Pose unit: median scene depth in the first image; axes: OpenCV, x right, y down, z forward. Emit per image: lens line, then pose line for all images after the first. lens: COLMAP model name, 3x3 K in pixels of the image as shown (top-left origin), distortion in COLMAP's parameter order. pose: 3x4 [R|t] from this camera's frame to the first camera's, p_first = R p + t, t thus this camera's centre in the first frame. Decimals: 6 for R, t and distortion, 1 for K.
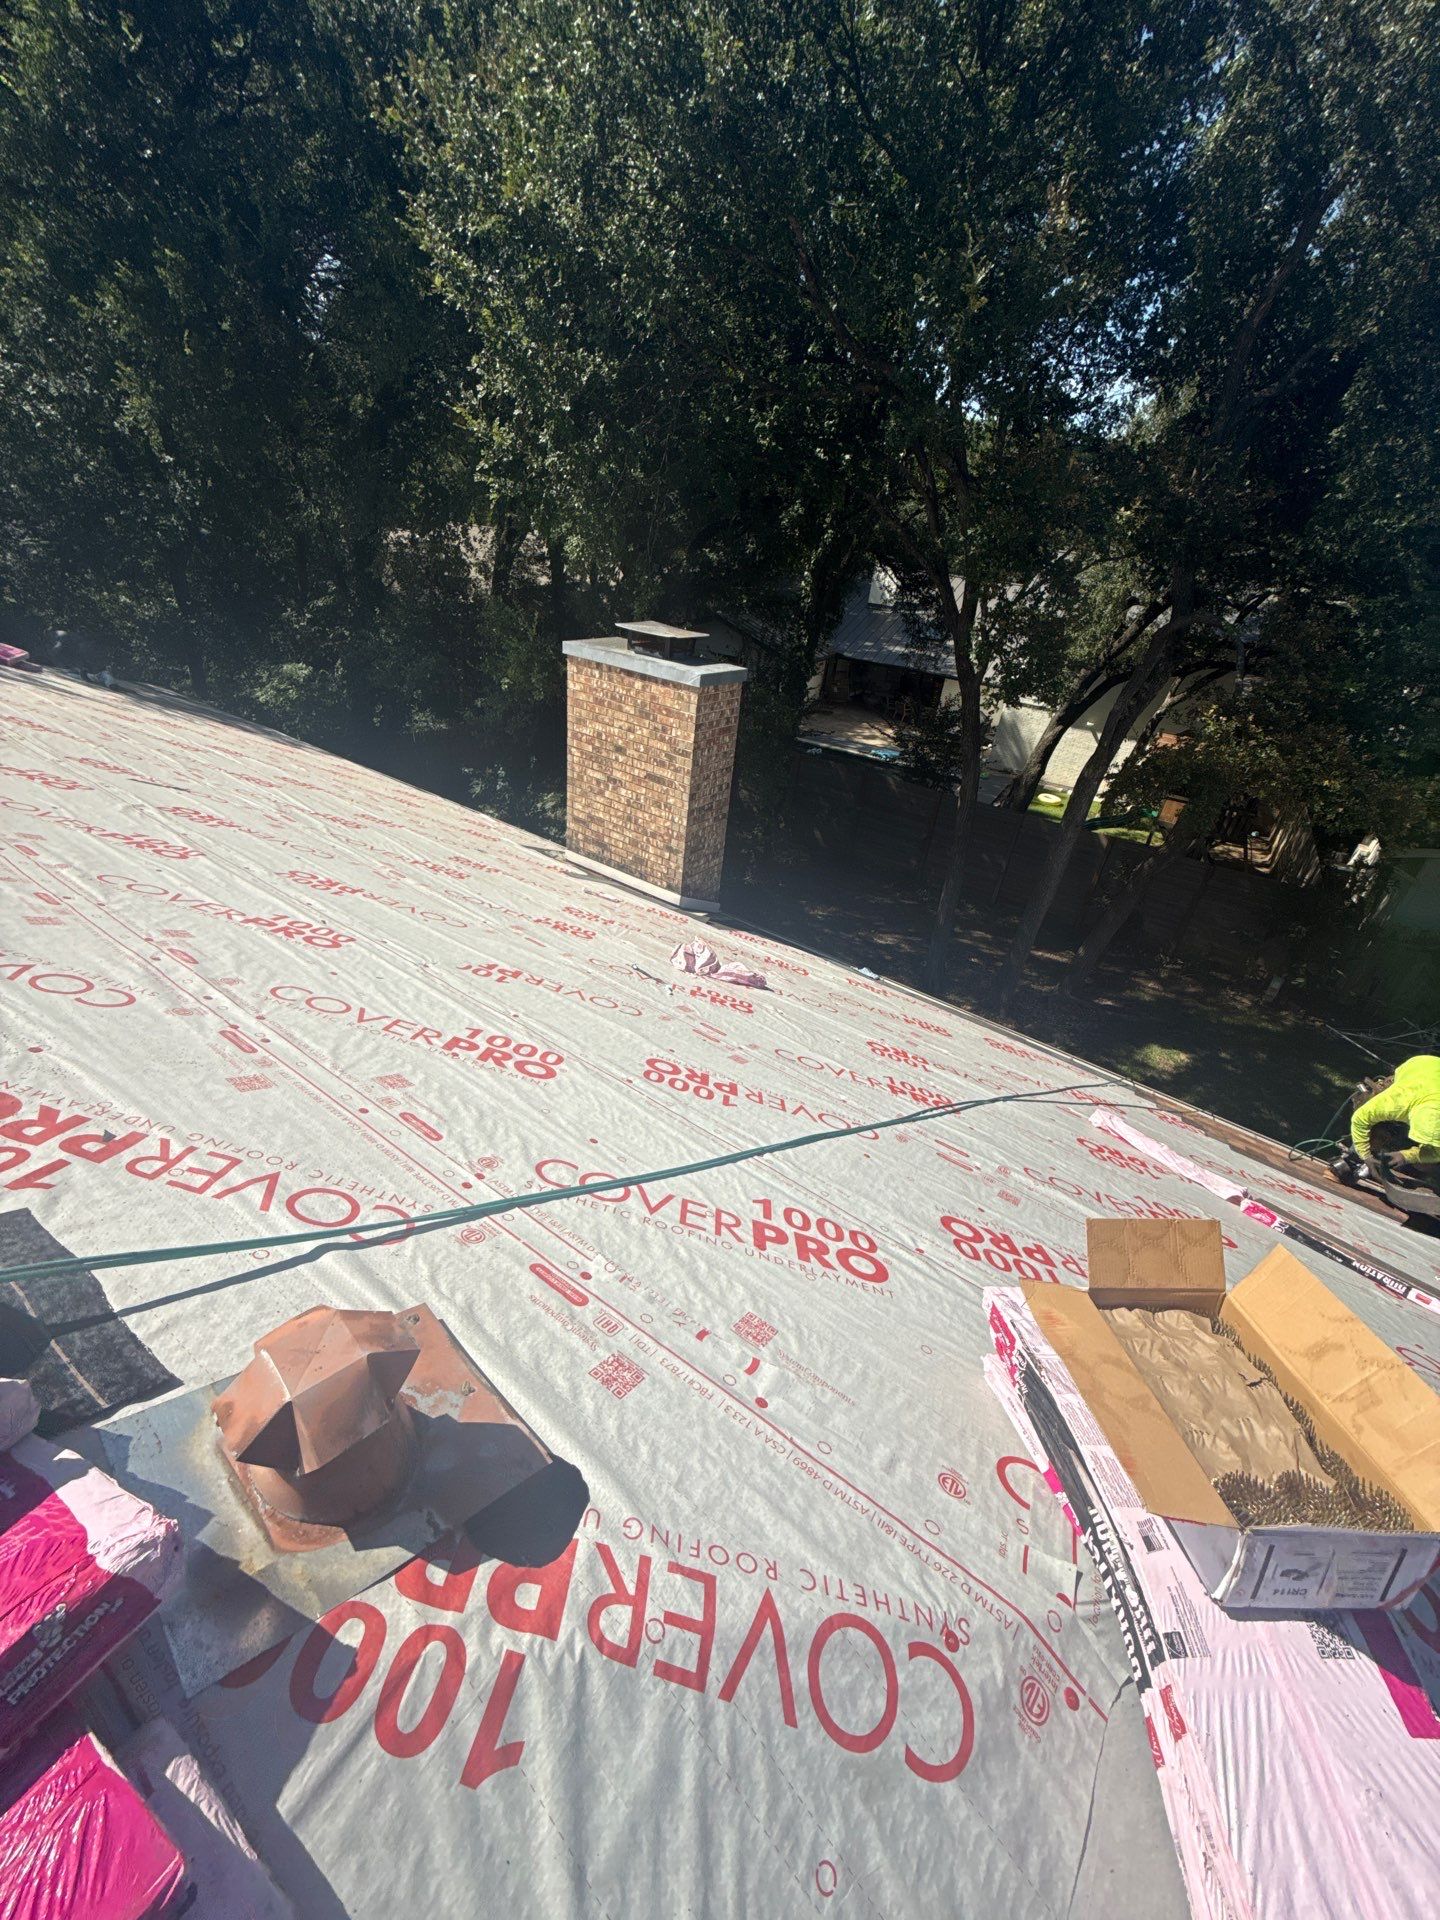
lens RADIAL K [[762.3, 0, 714.9], [0, 762.3, 967.2], [0, 0, 1]] dist [-0.002112, -0.000285]
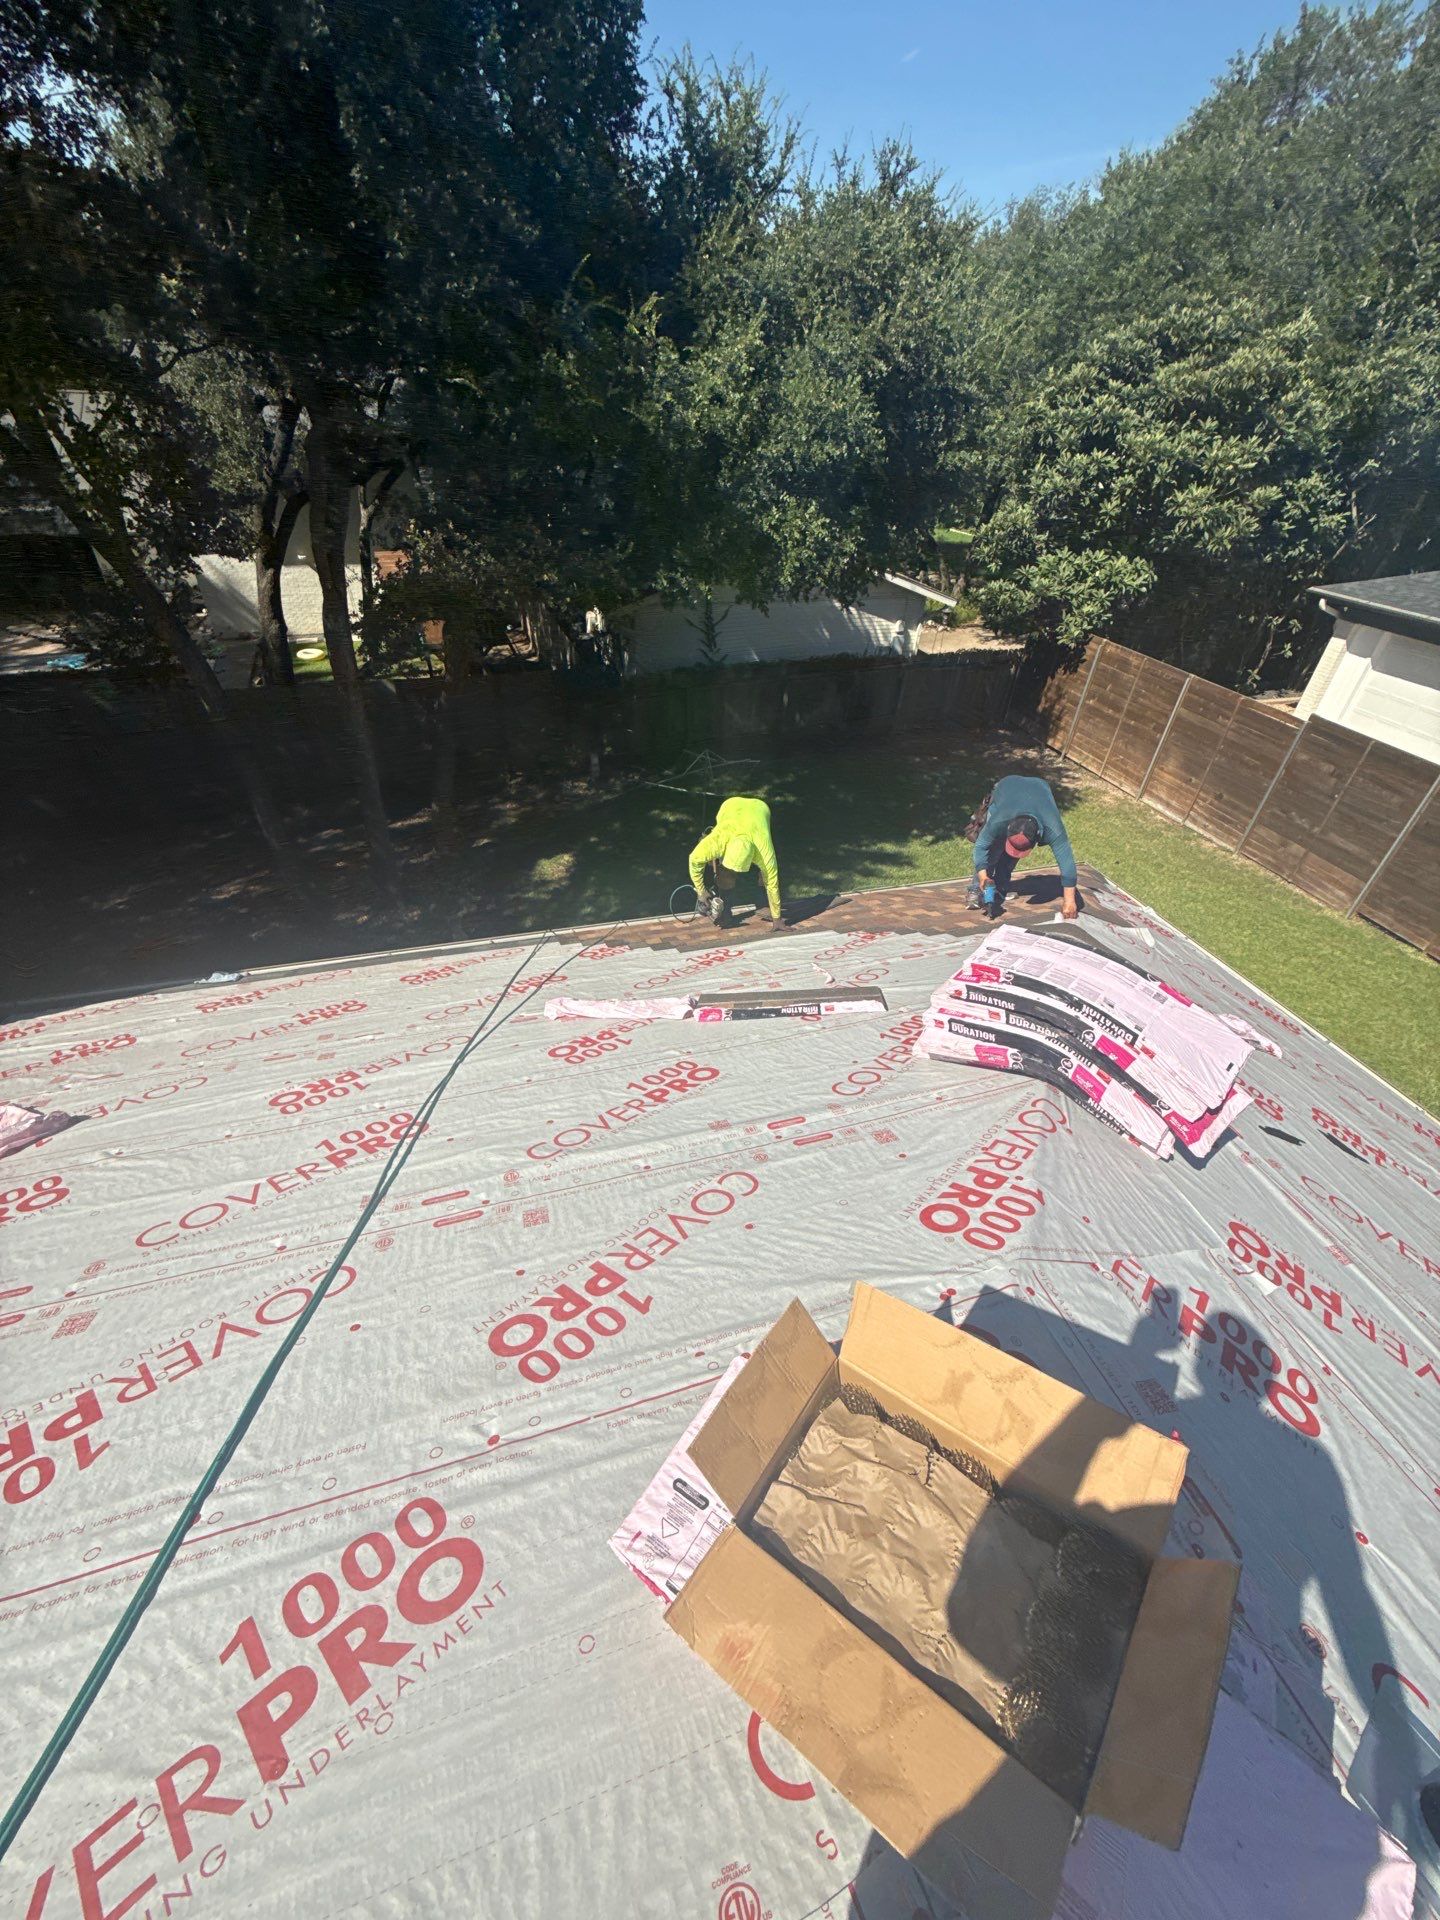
lens RADIAL K [[771.7, 0, 722.5], [0, 771.7, 965.7], [0, 0, 1]] dist [0.001340, 0.000265]
pose [[0.613757, -0.536913, 0.578815, 0.118525], [0.421485, 0.842760, 0.334822, -0.089017], [-0.667572, 0.038462, 0.743551, 0.155348]]
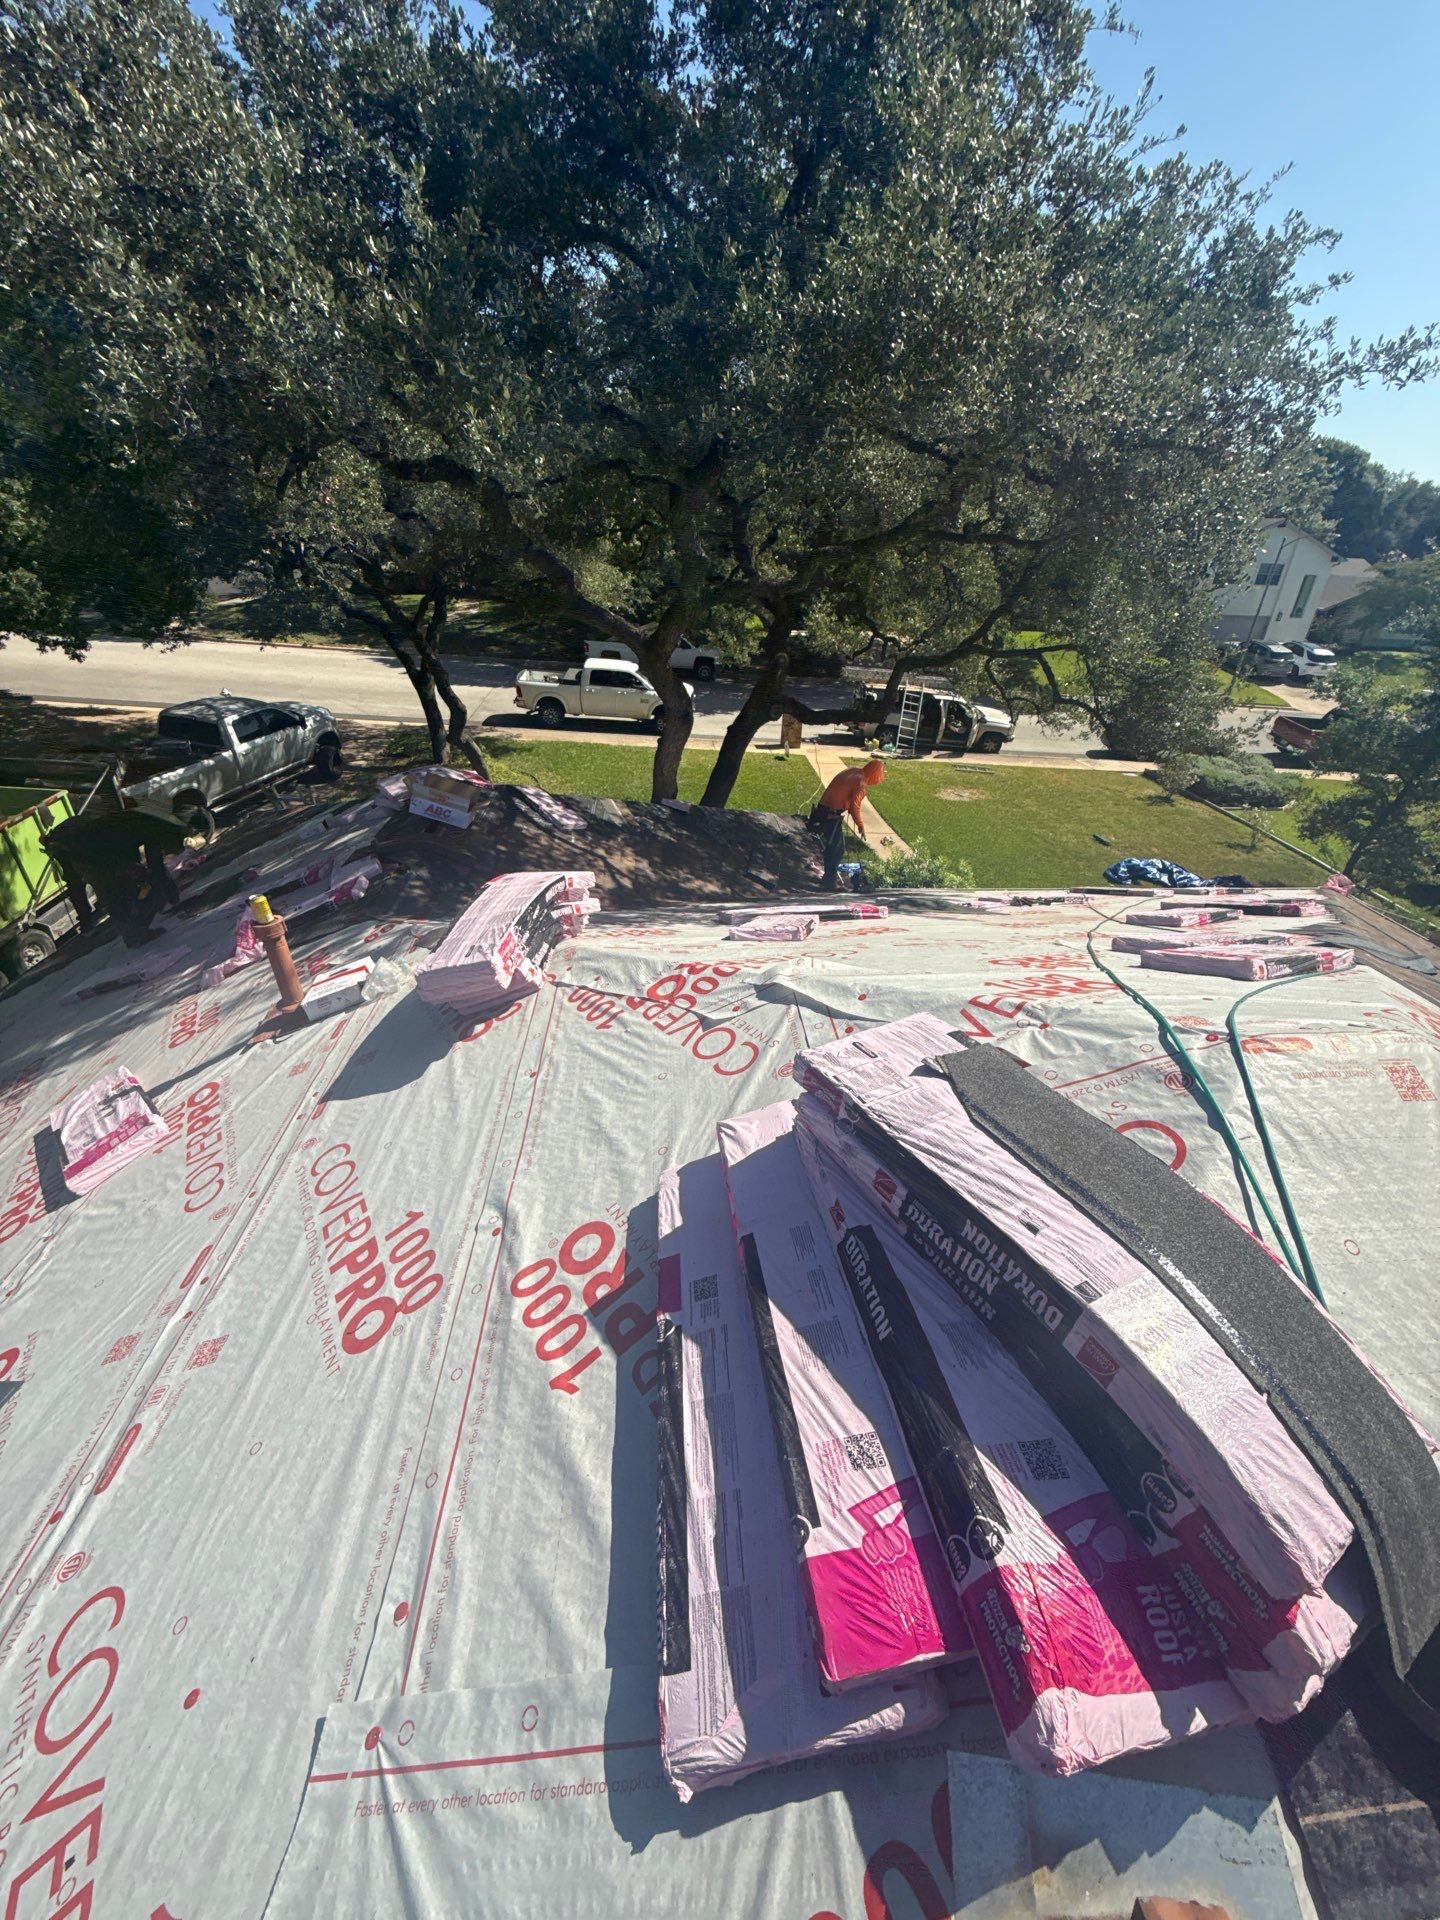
lens RADIAL K [[771.7, 0, 722.5], [0, 771.7, 965.7], [0, 0, 1]] dist [0.001340, 0.000265]
pose [[-0.770885, 0.202749, -0.603845, 0.007630], [-0.413892, 0.561152, 0.716800, -0.076201], [0.484180, 0.802497, -0.348668, 0.051524]]
